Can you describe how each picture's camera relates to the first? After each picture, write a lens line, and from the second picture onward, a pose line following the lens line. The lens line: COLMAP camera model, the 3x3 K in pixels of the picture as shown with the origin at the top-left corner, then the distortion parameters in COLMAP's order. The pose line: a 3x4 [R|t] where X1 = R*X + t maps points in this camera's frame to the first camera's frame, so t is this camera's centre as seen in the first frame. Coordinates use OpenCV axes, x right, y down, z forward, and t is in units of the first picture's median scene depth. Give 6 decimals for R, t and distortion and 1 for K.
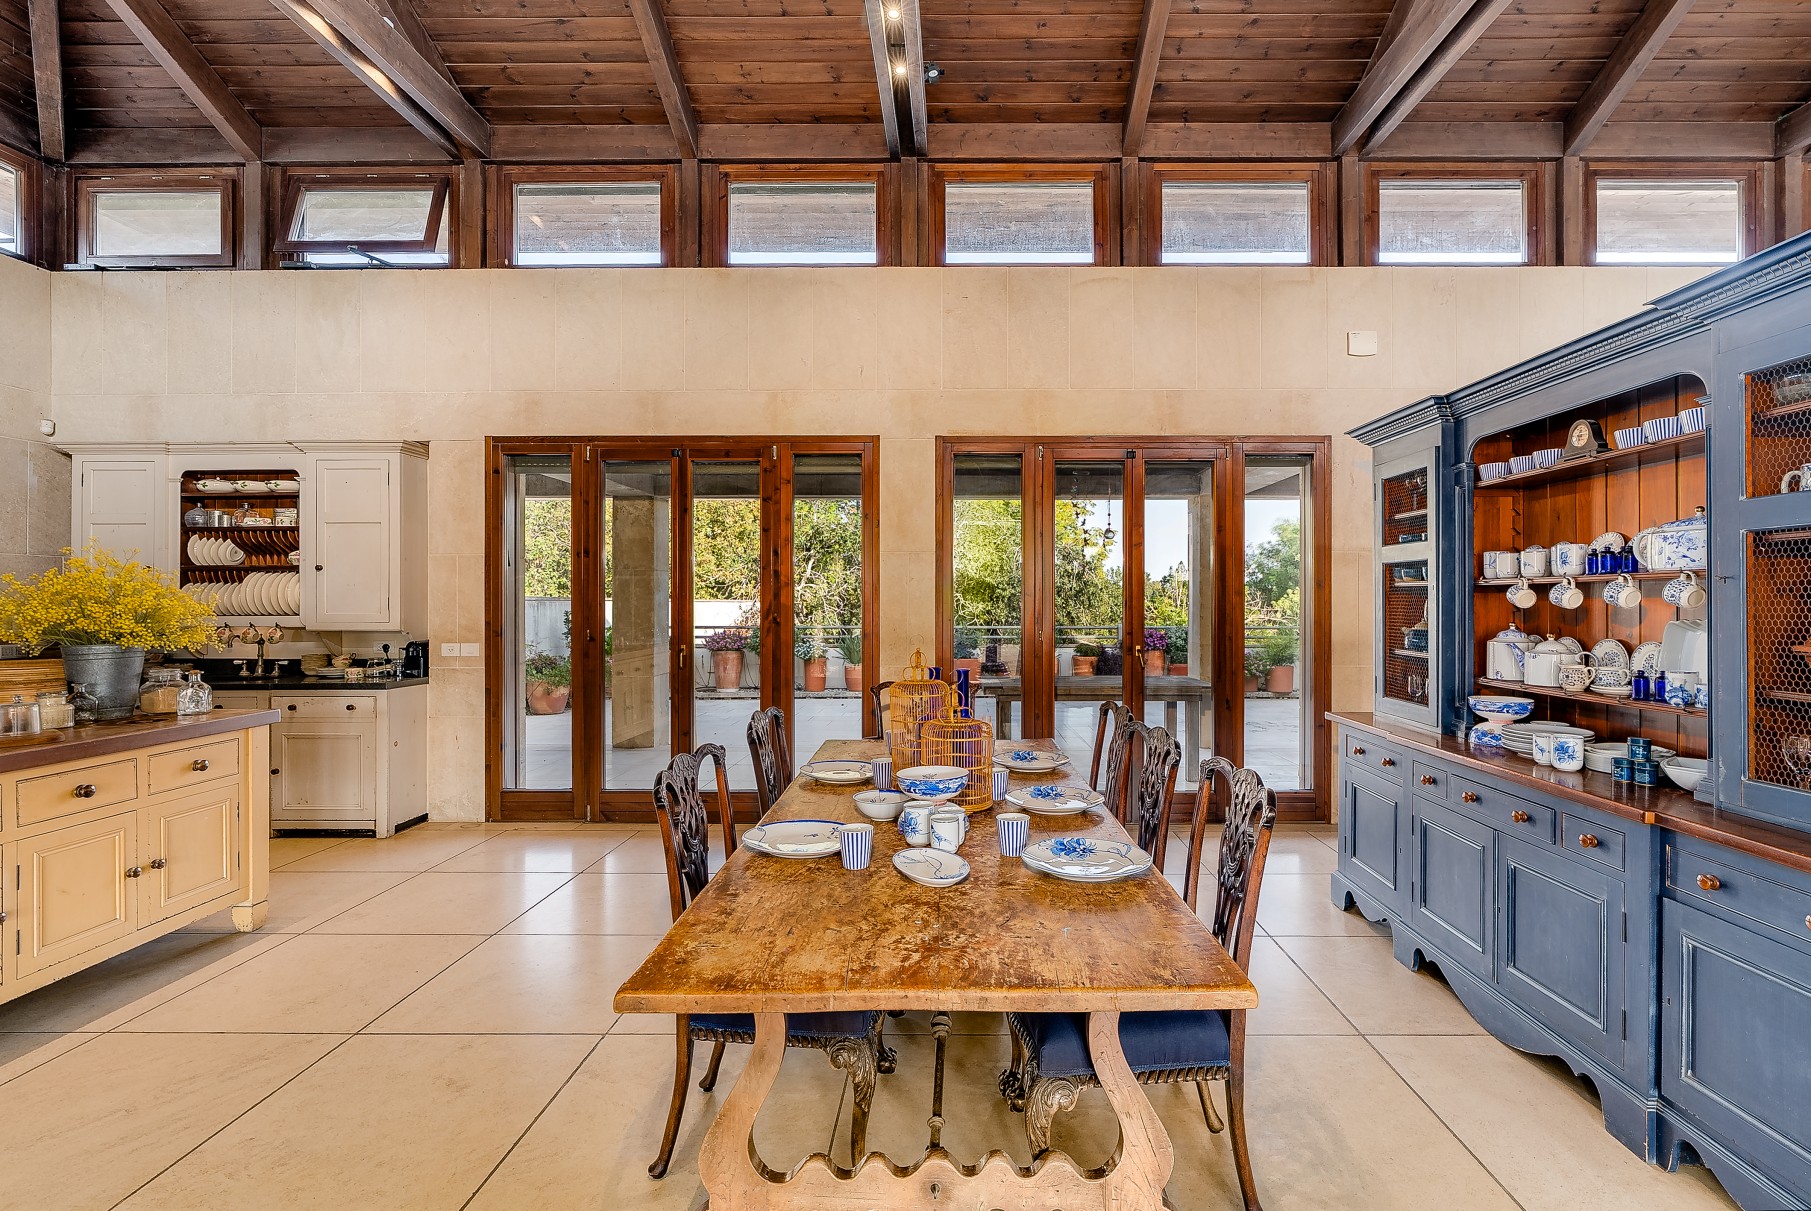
lens RADIAL K [[829.3, 0, 905.5], [0, 829.3, 605.5], [0, 0, 1]] dist [-0.001442, -0.000390]
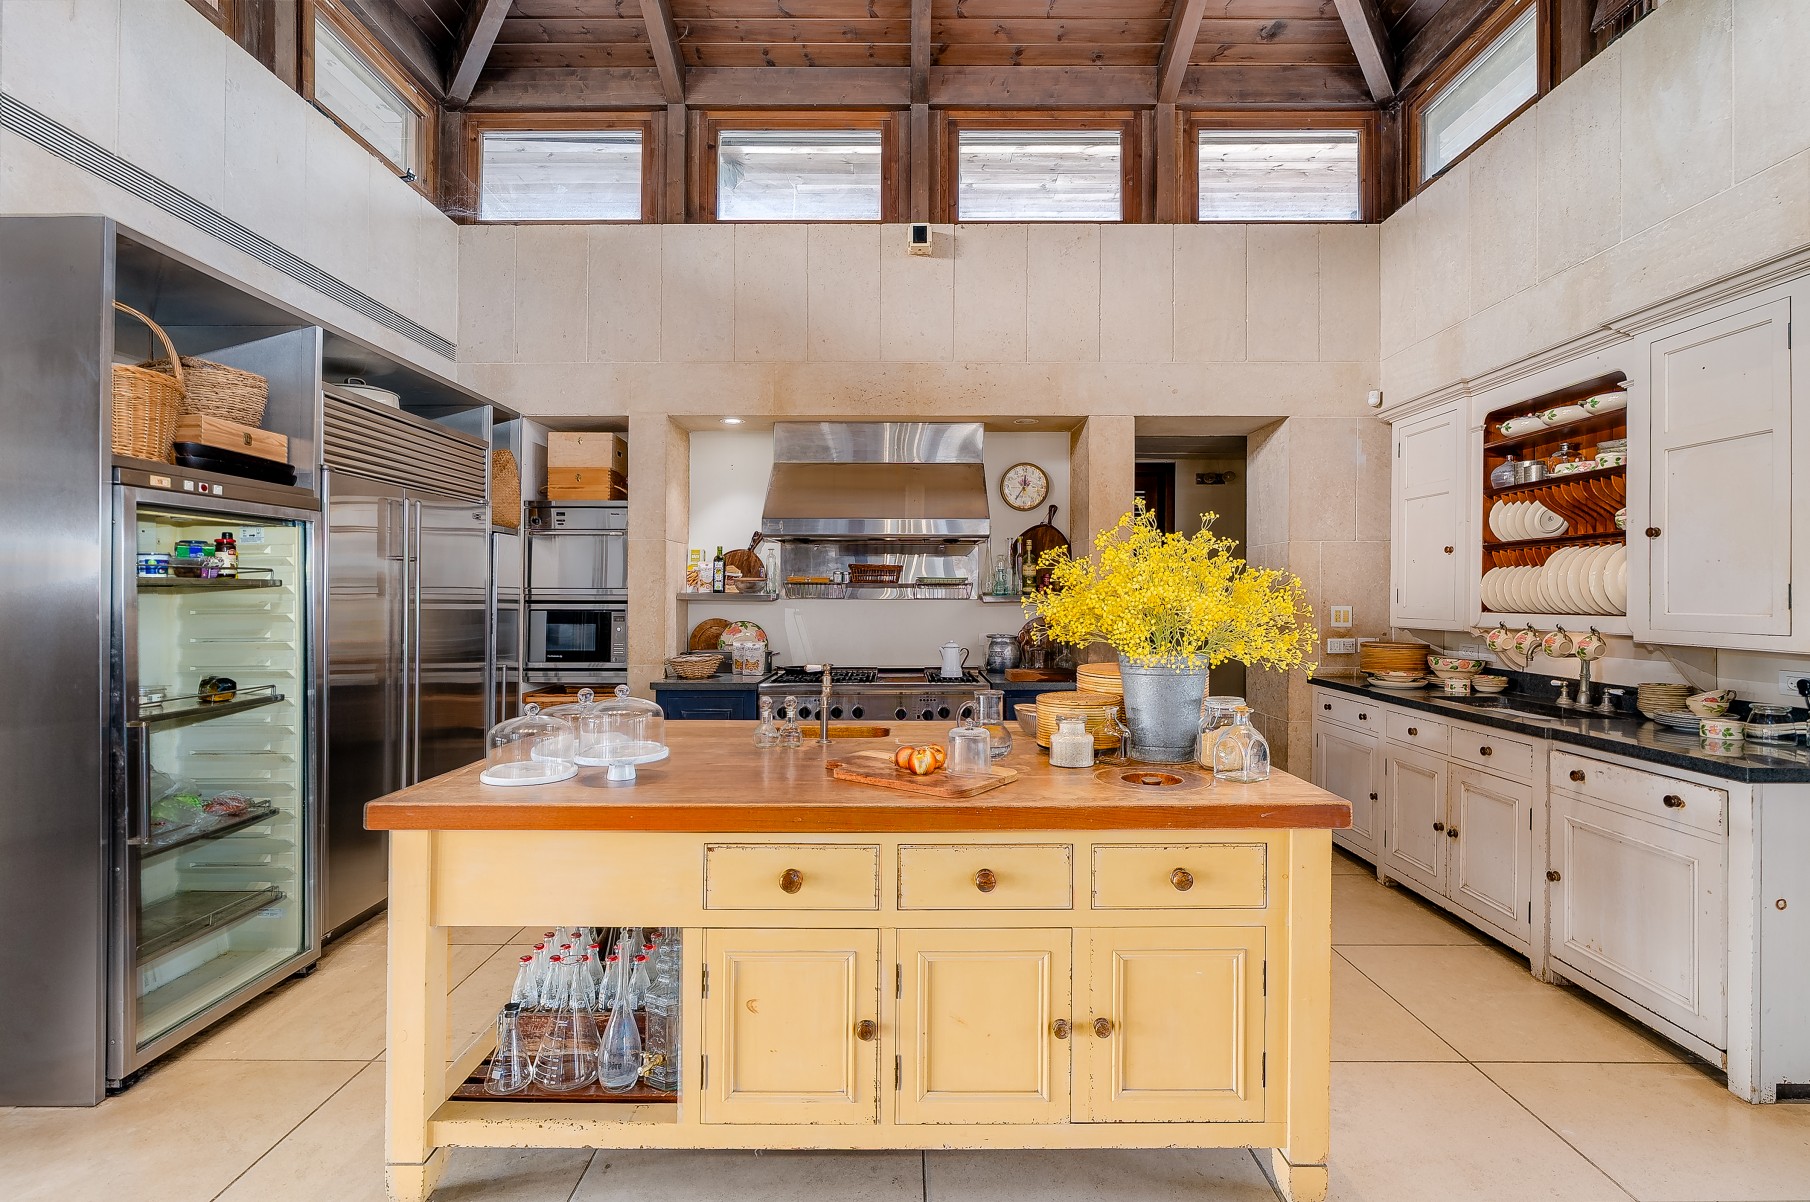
lens RADIAL K [[829.3, 0, 906.1], [0, 829.3, 586.4], [0, 0, 1]] dist [-0.002046, -0.000516]
pose [[0.047157, -0.007688, -0.998858, -0.166411], [-0.002756, 0.999966, -0.007826, -0.002652], [0.998884, 0.003122, 0.047134, 0.455070]]
